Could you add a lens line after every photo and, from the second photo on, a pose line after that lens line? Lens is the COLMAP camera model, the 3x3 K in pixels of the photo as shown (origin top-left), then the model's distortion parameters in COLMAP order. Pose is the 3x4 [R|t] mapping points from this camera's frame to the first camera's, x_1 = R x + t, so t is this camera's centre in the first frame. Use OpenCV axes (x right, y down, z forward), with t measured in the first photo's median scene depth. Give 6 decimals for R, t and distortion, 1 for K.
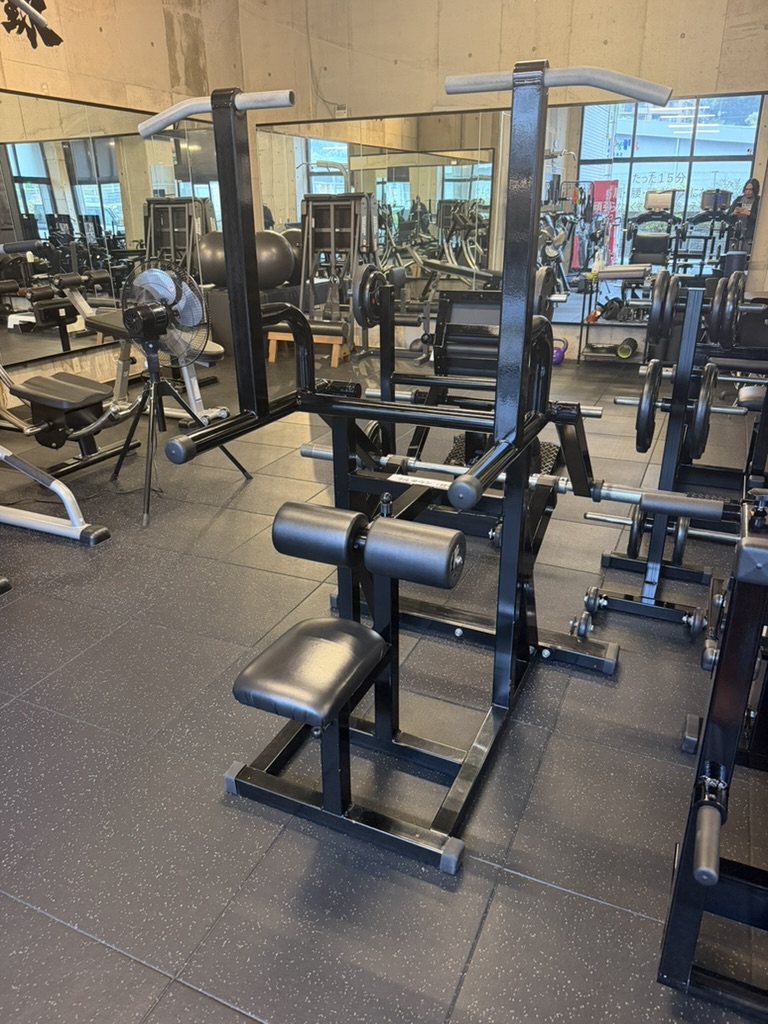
lens RADIAL K [[725.4, 0, 378.9], [0, 725.4, 513.3], [0, 0, 1]] dist [0.011500, -0.010674]
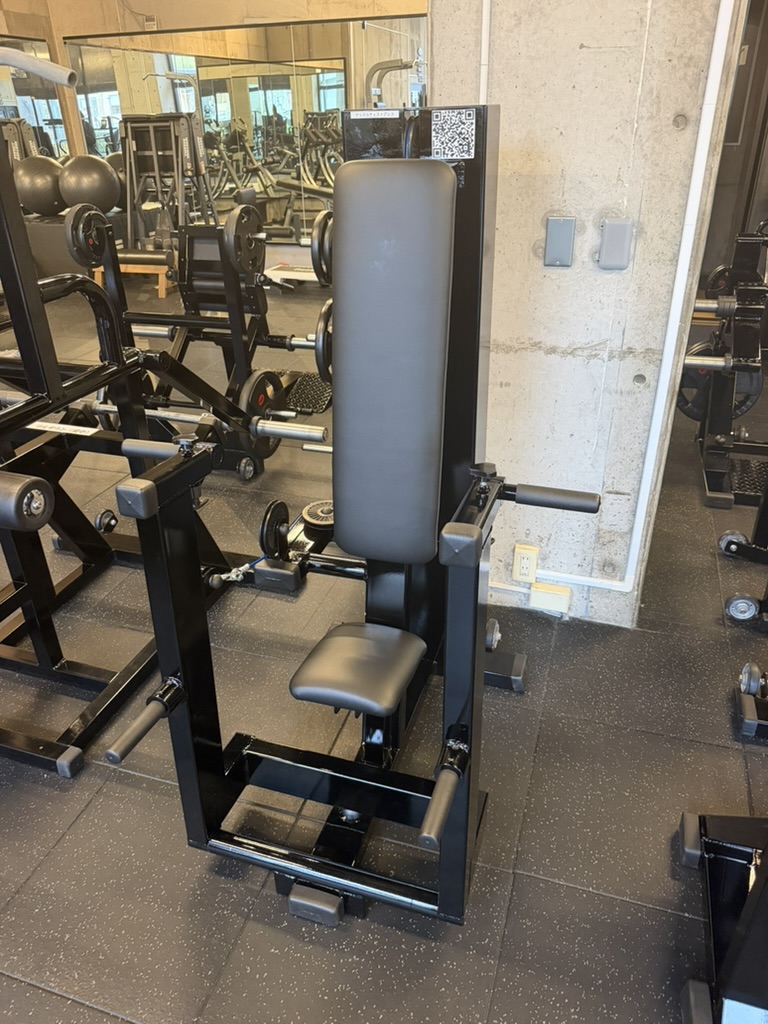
lens RADIAL K [[725.4, 0, 386.3], [0, 725.4, 503.4], [0, 0, 1]] dist [0.011500, -0.010674]
pose [[0.993639, -0.066409, 0.090948, 0.122975], [0.057492, 0.993585, 0.097380, -0.002756], [-0.096831, -0.091532, 0.991083, -0.032282]]
